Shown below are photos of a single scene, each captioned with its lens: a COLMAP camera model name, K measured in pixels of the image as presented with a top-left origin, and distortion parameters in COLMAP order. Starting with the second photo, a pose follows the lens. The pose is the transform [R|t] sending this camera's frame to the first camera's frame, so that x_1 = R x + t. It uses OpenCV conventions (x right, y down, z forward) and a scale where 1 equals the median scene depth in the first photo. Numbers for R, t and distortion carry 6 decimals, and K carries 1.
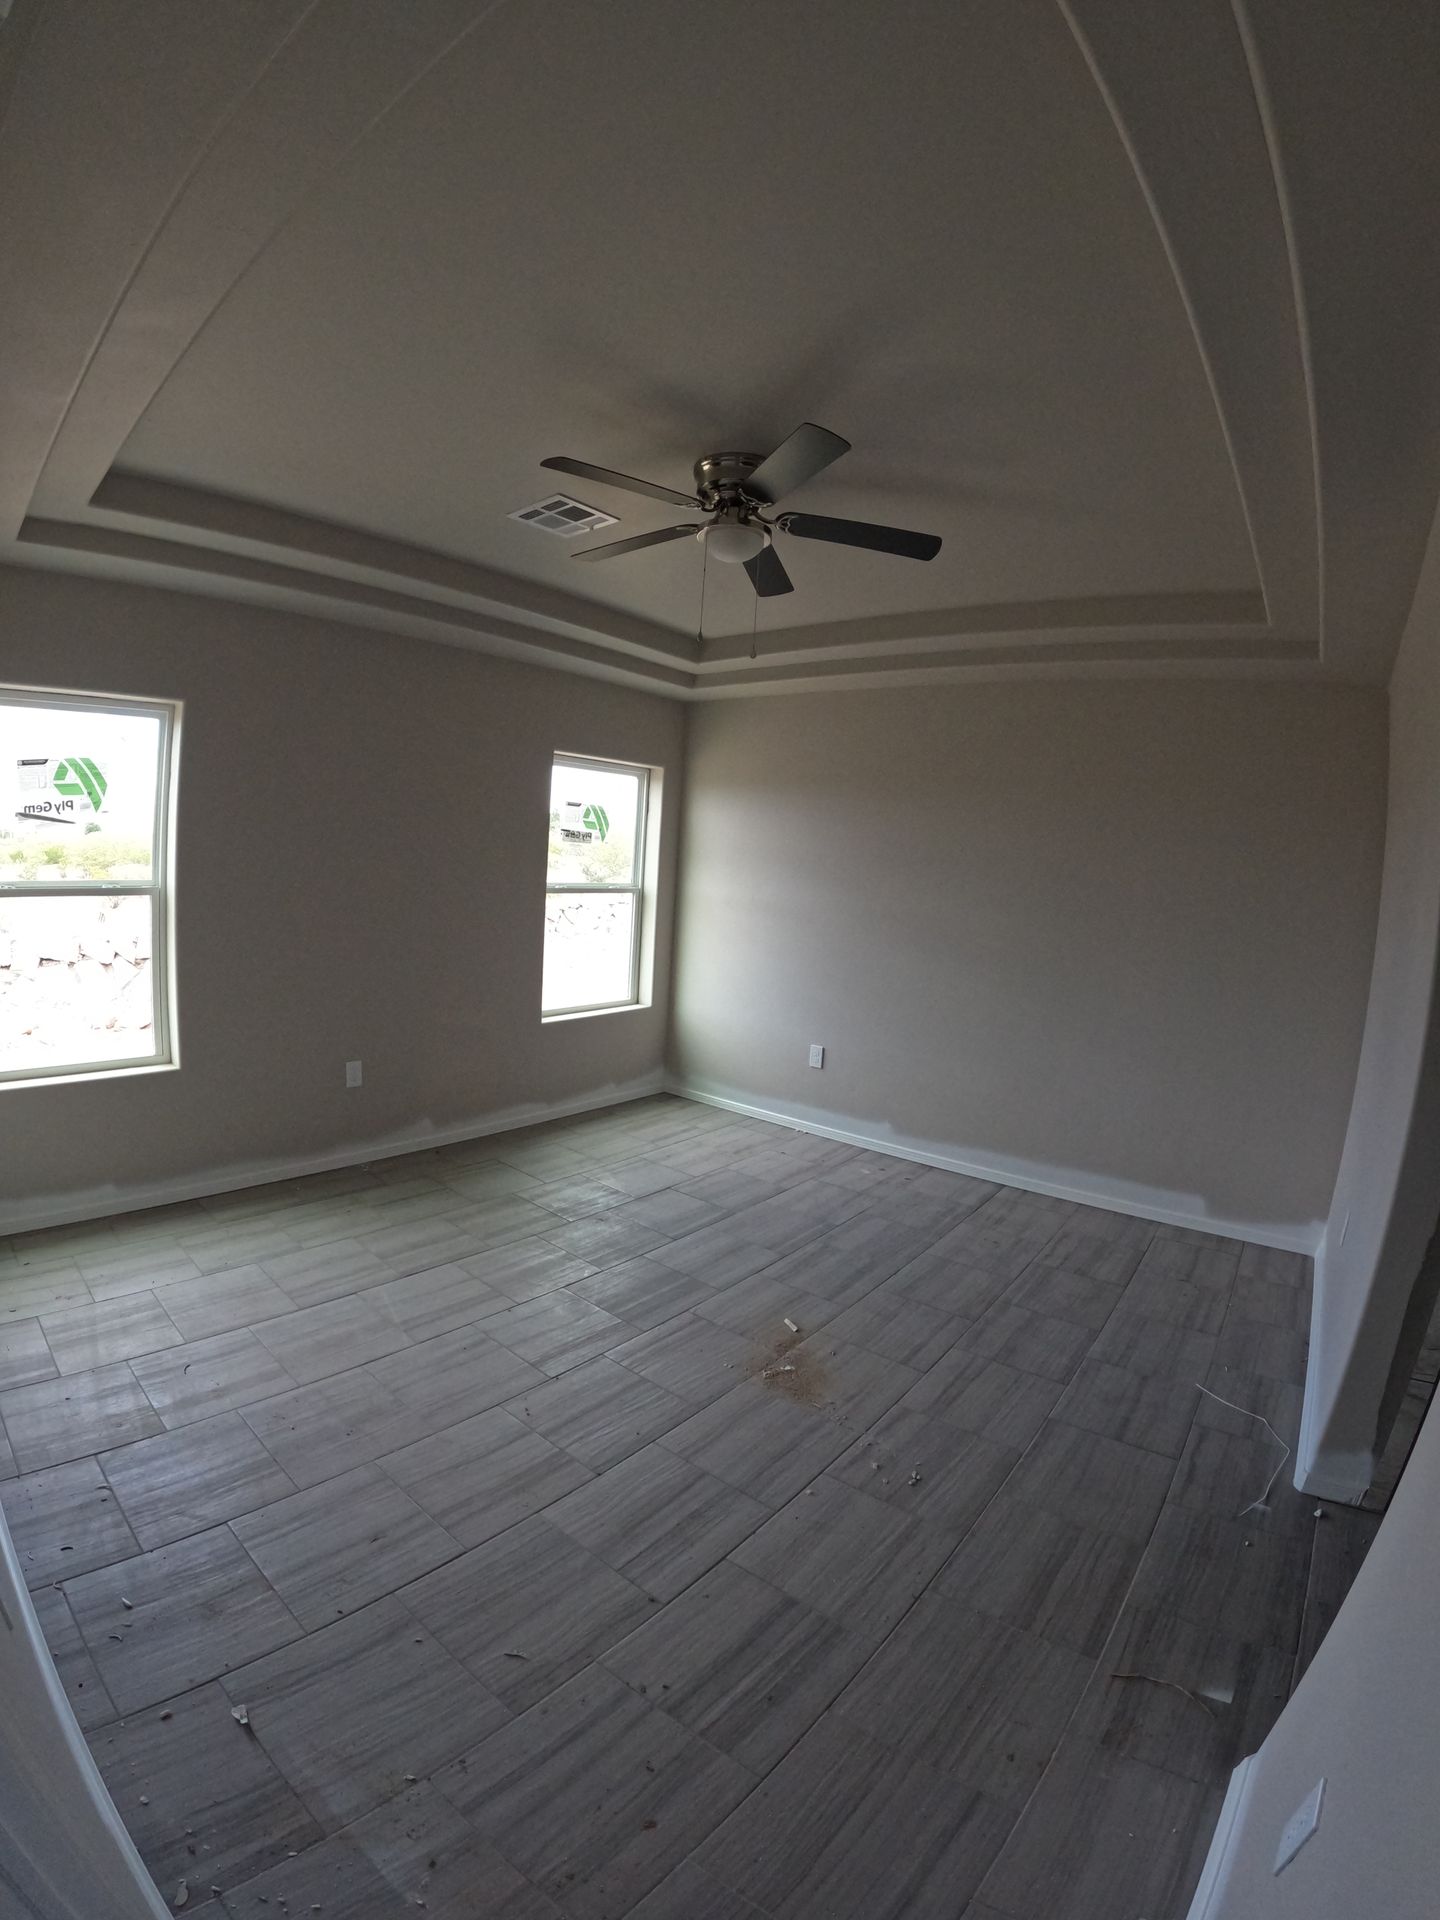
lens RADIAL K [[851.2, 0, 720.0], [0, 851.2, 960.0], [0, 0, 1]] dist [-0.233533, 0.058896]
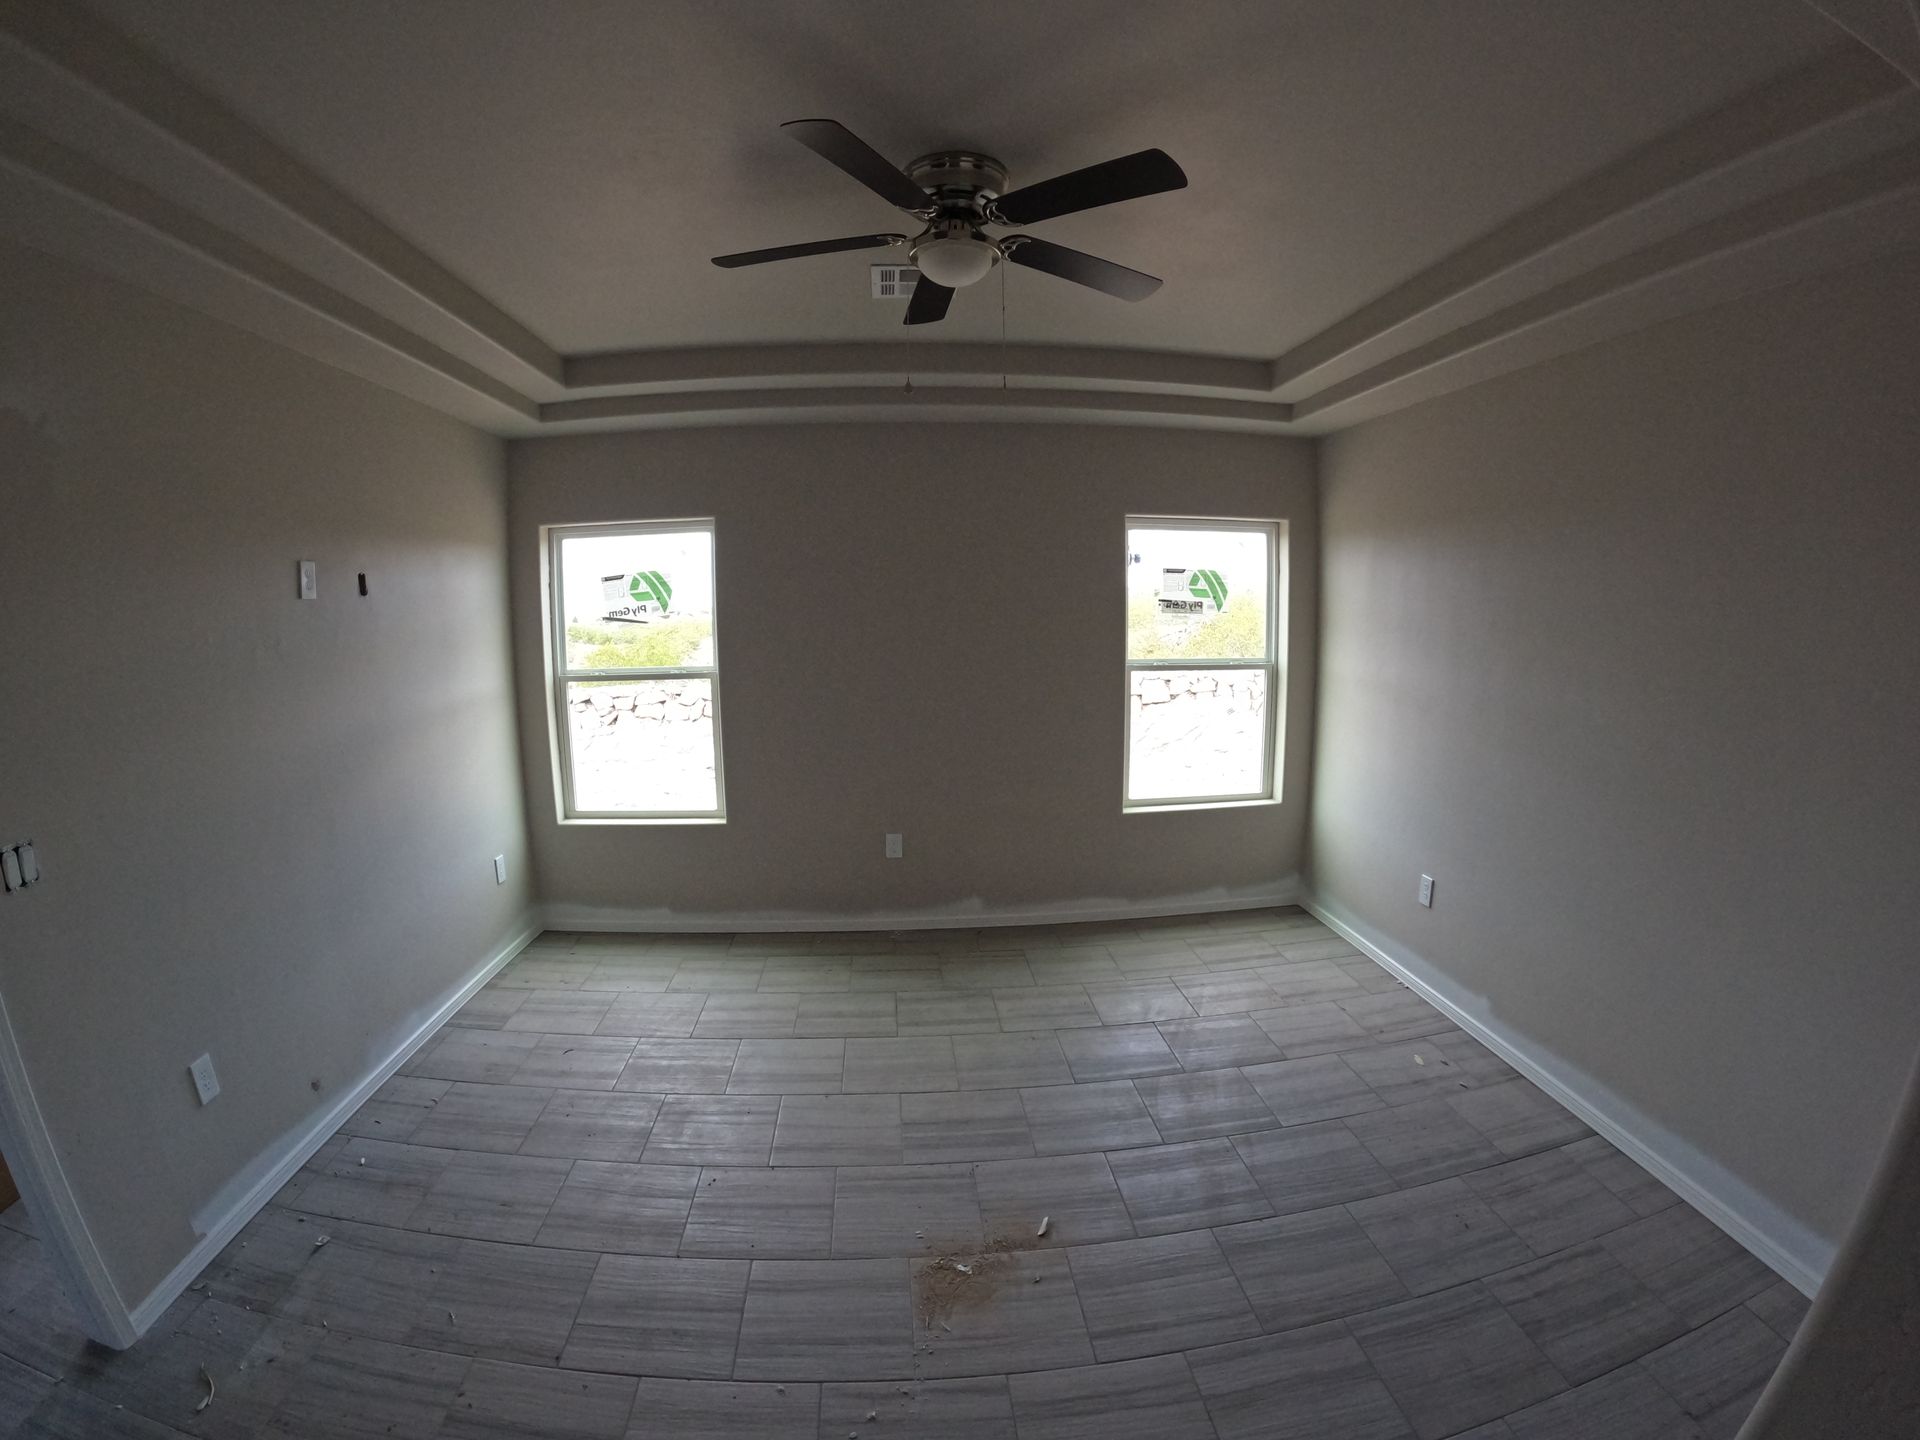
lens RADIAL K [[851.2, 0, 960.0], [0, 851.2, 720.0], [0, 0, 1]] dist [-0.233533, 0.058896]
pose [[0.695070, 0.032394, -0.718212, 0.344601], [-0.032705, 0.999375, 0.013424, -0.035127], [0.718198, 0.014159, 0.695695, 0.245982]]
